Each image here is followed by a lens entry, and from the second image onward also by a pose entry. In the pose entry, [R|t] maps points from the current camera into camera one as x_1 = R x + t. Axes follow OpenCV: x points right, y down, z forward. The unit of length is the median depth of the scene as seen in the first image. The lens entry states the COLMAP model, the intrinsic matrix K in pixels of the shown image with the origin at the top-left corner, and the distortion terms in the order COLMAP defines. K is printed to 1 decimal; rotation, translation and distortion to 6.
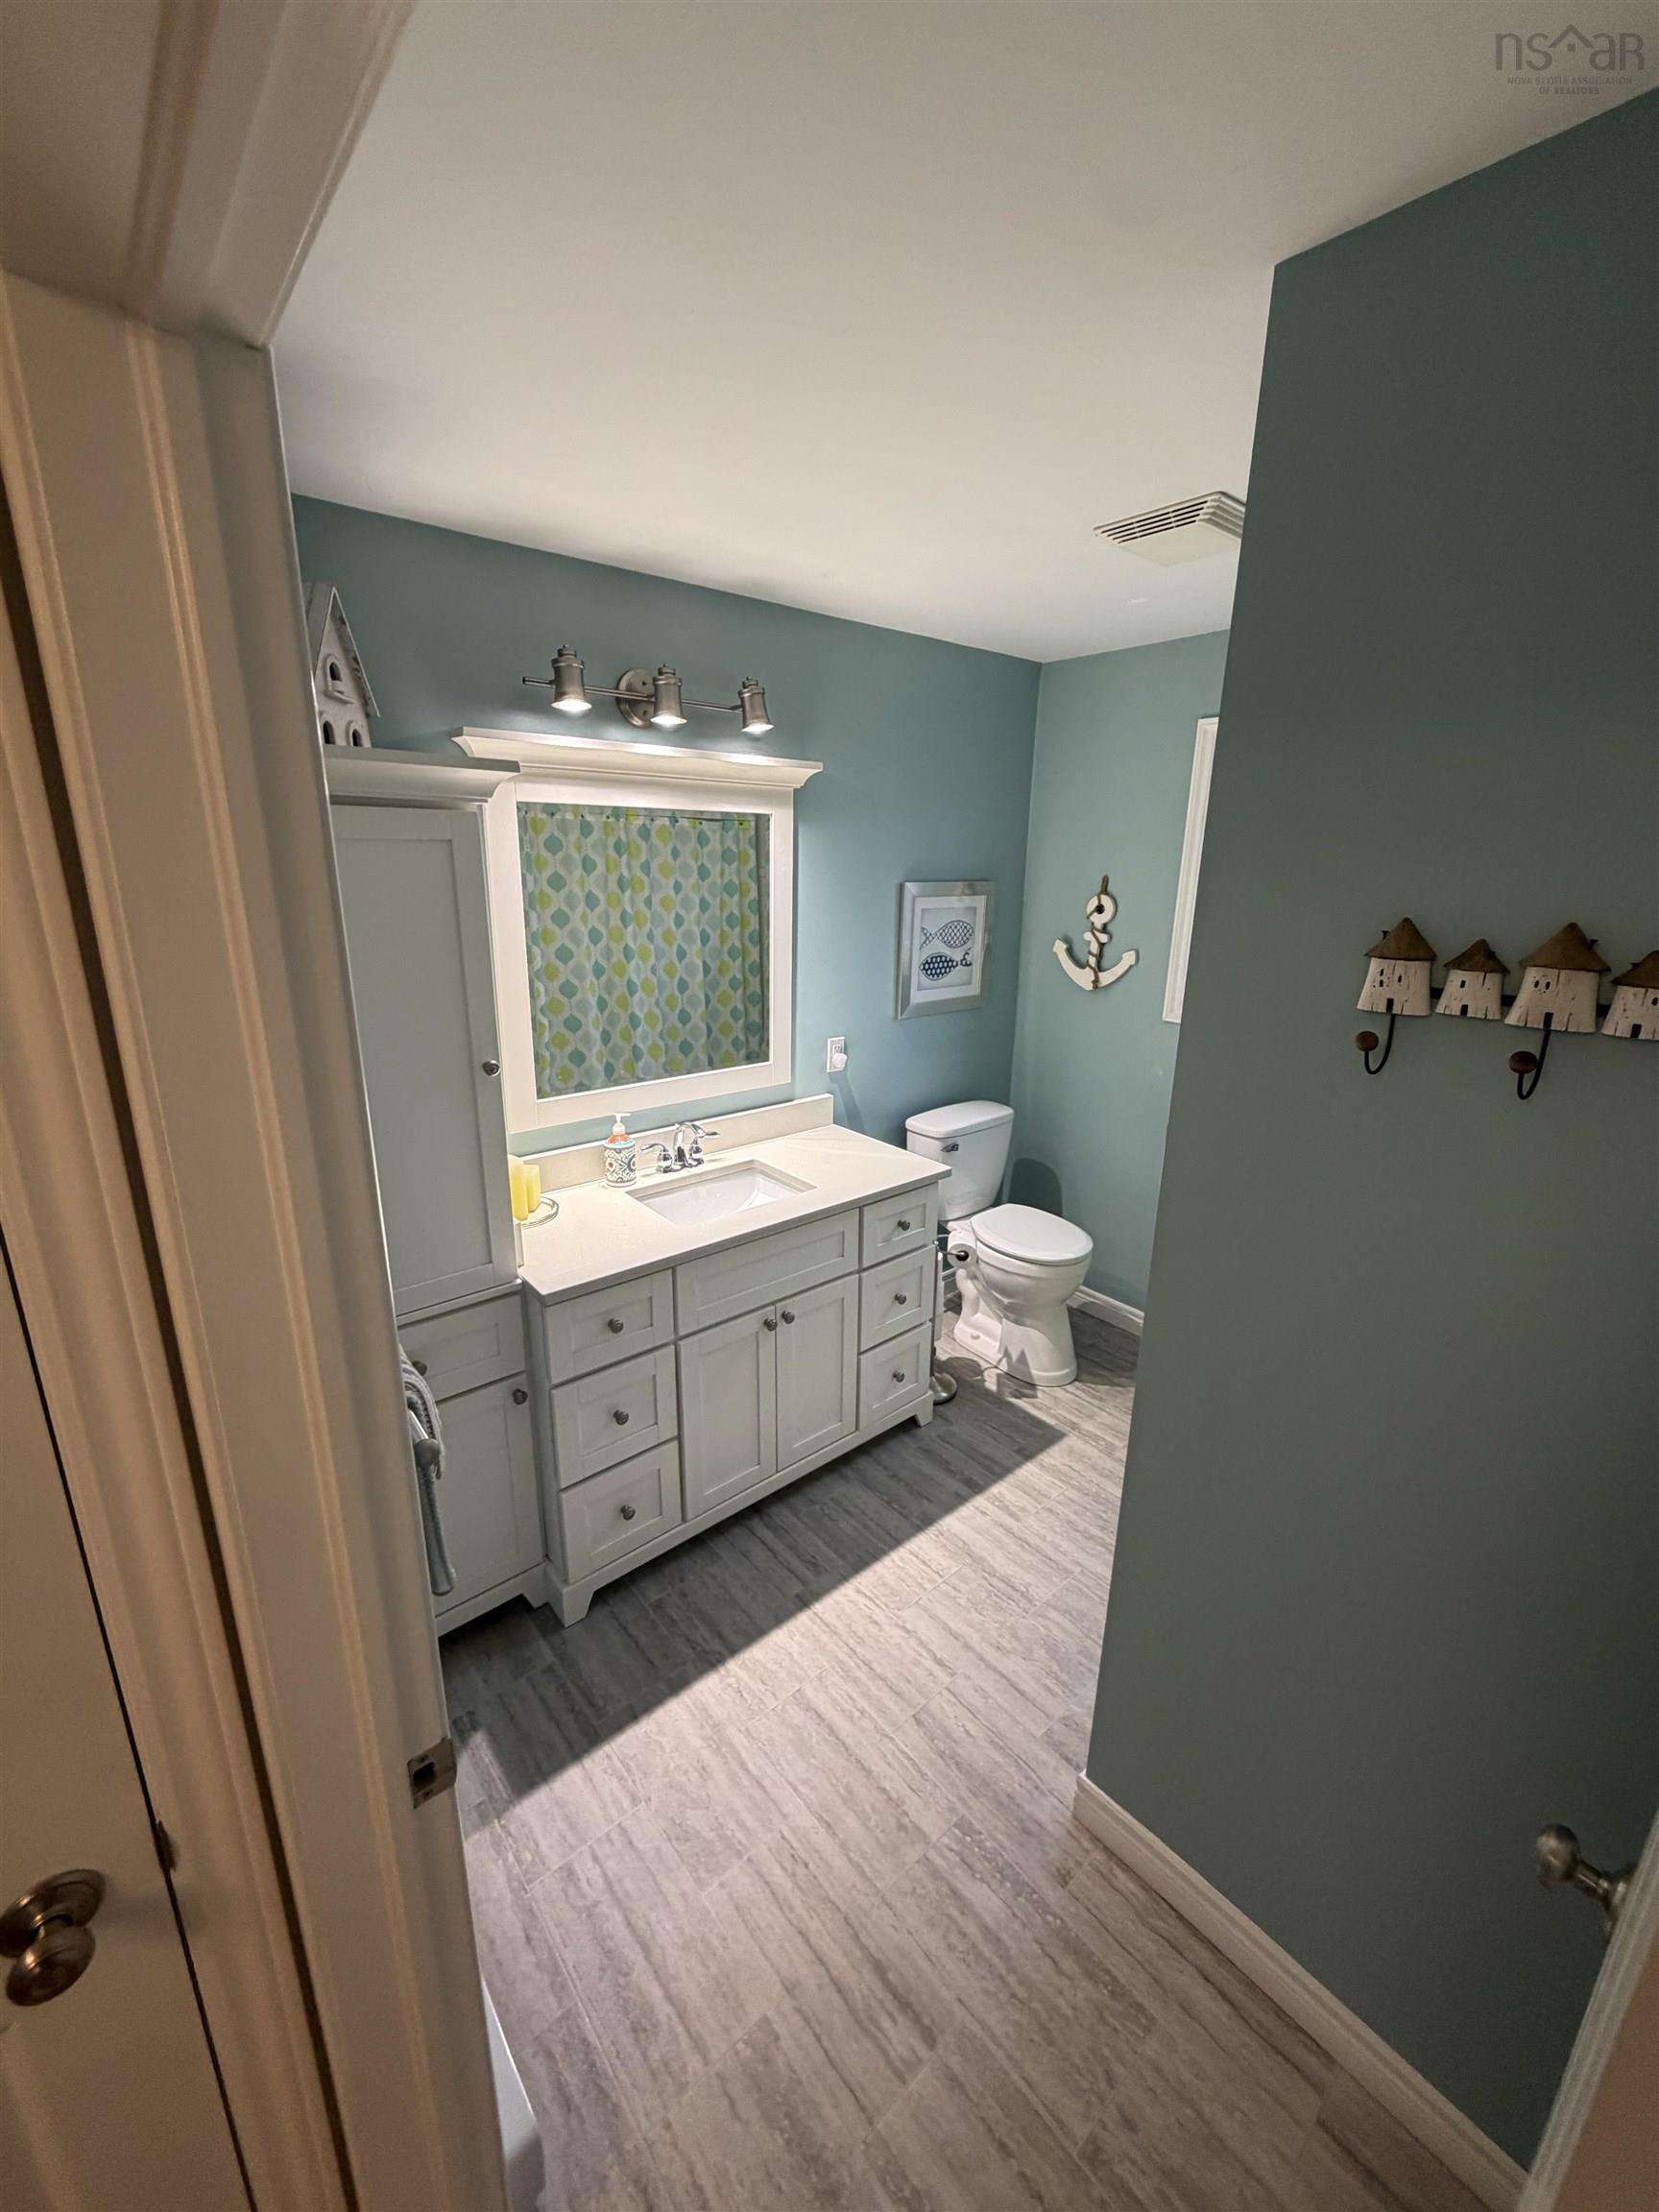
lens RADIAL K [[882.3, 0, 822.1], [0, 882.3, 1100.8], [0, 0, 1]] dist [0.000110, -0.000518]
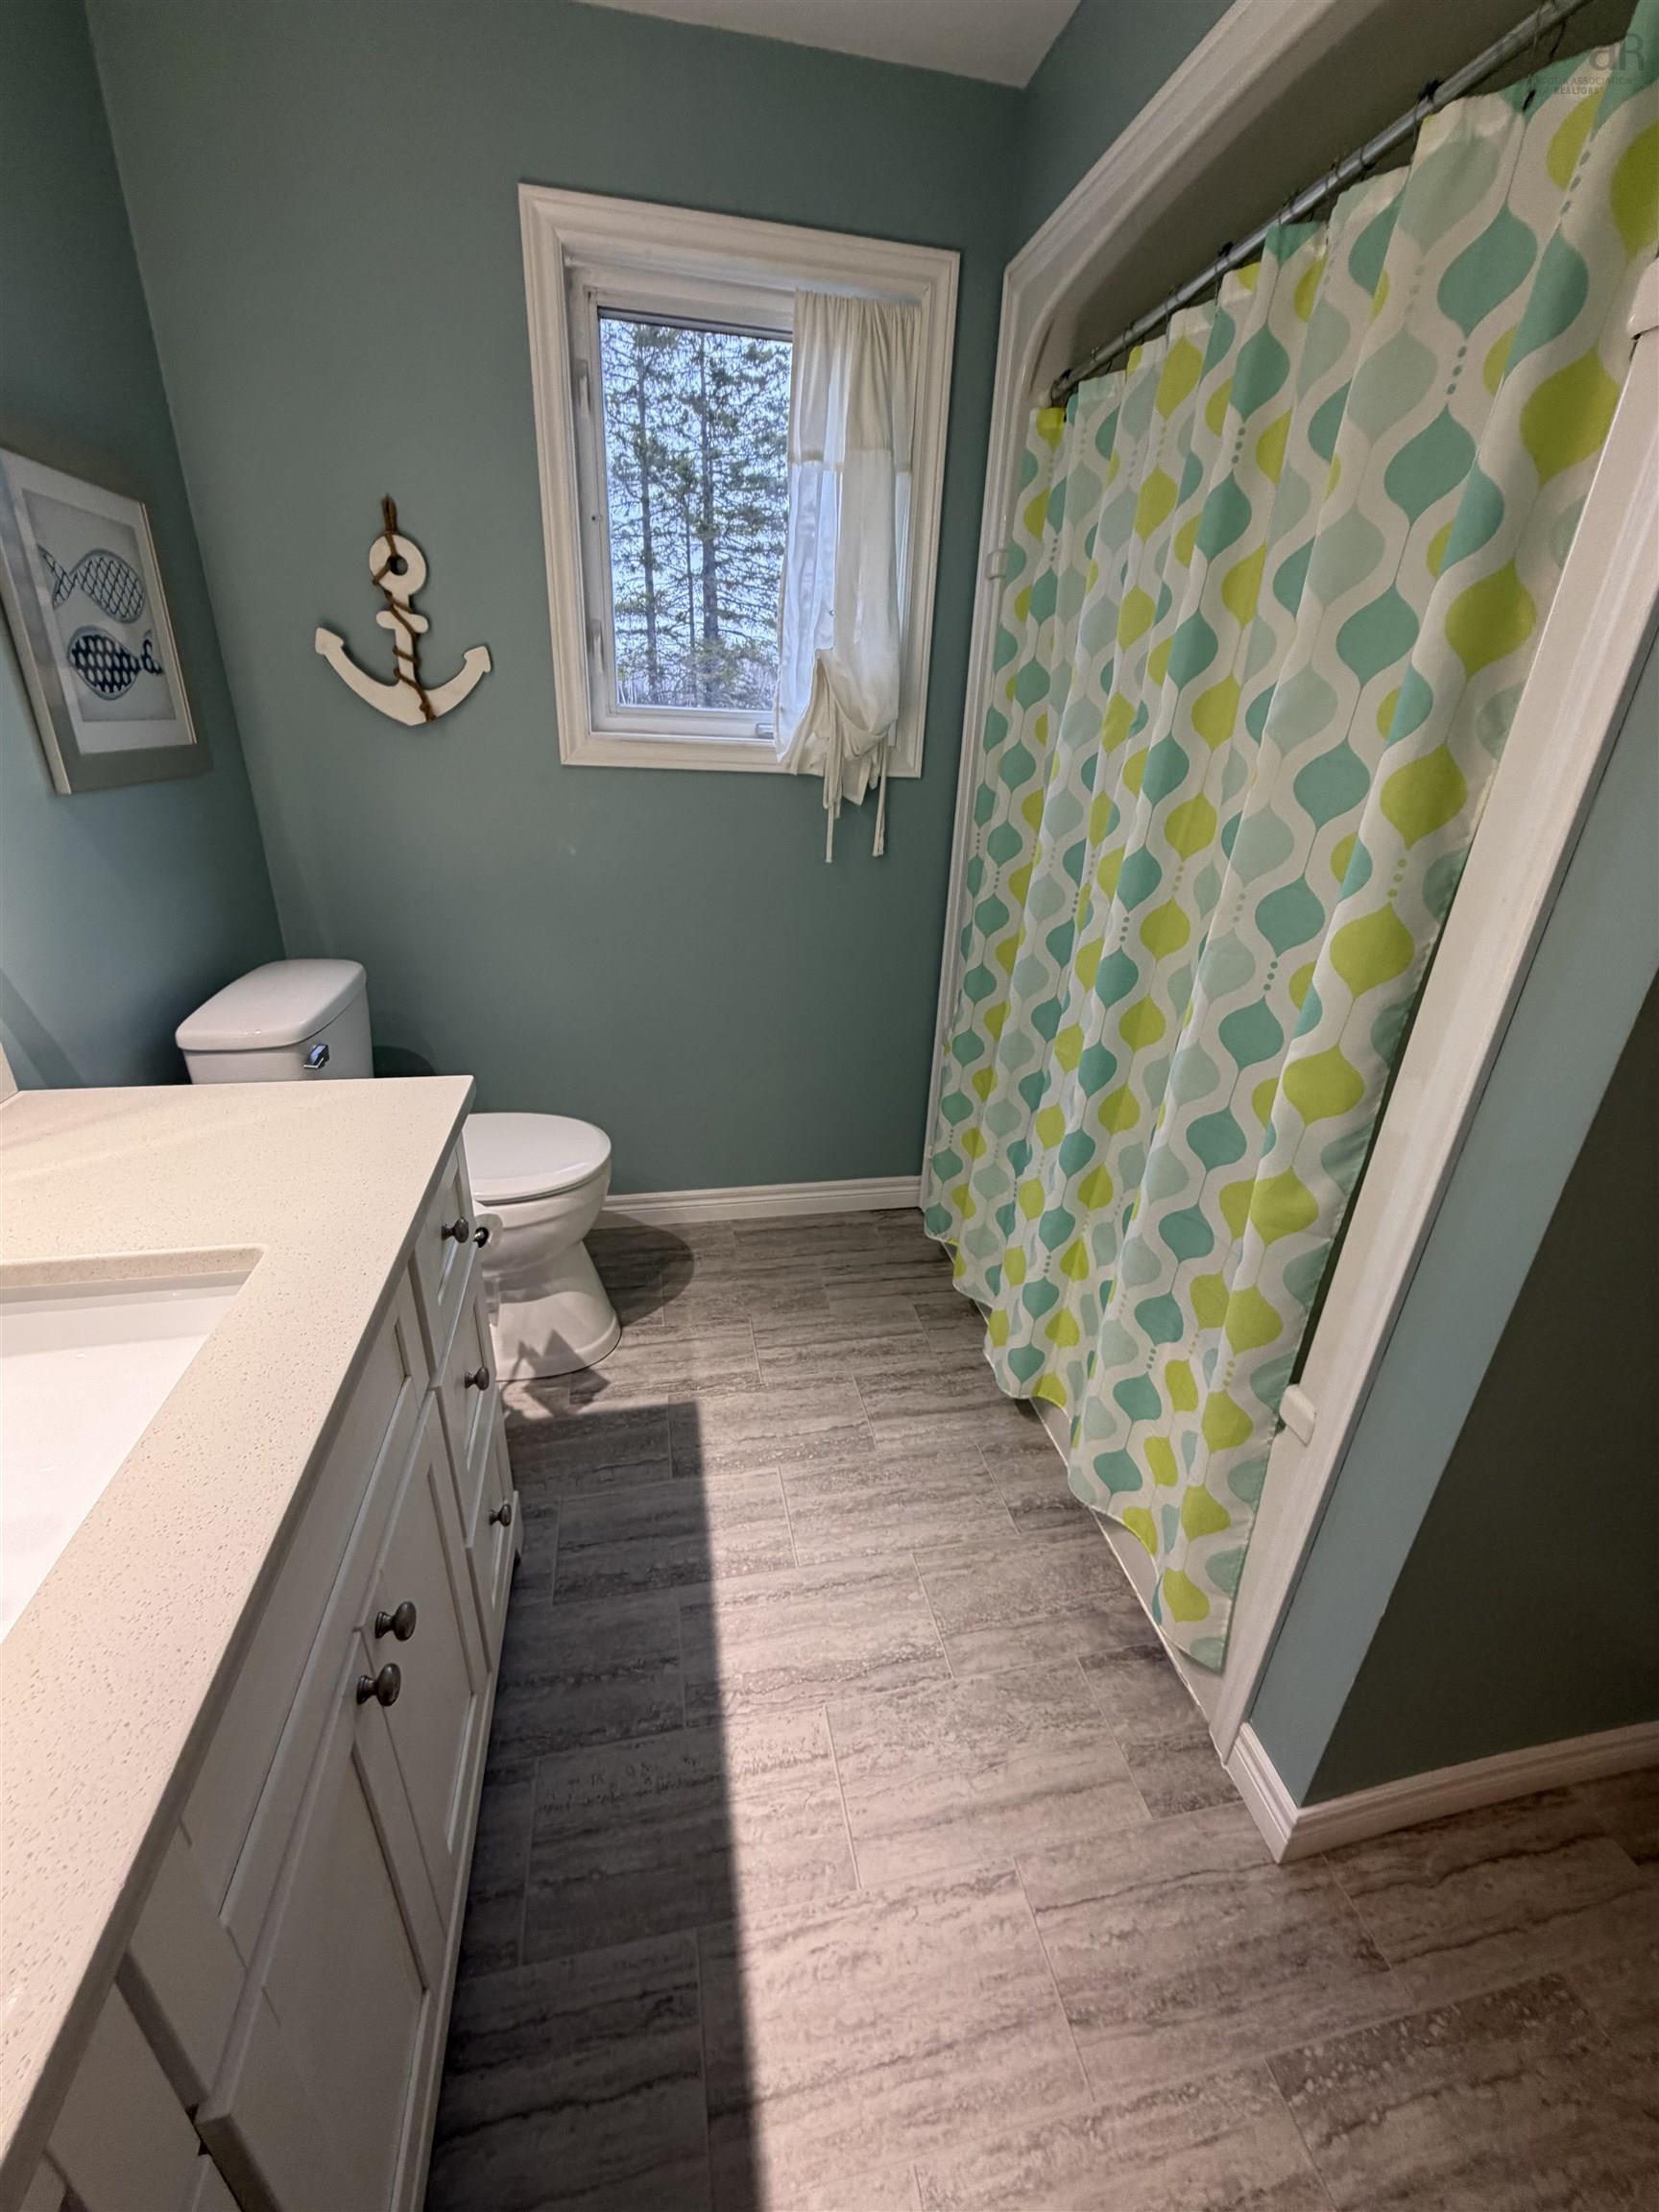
lens RADIAL K [[882.3, 0, 835.5], [0, 882.3, 1103.0], [0, 0, 1]] dist [0.000110, -0.000518]
pose [[0.474811, -0.350293, 0.807372, -0.135385], [0.204047, 0.936196, 0.286186, -0.004574], [-0.856107, 0.028858, 0.515992, 0.560957]]
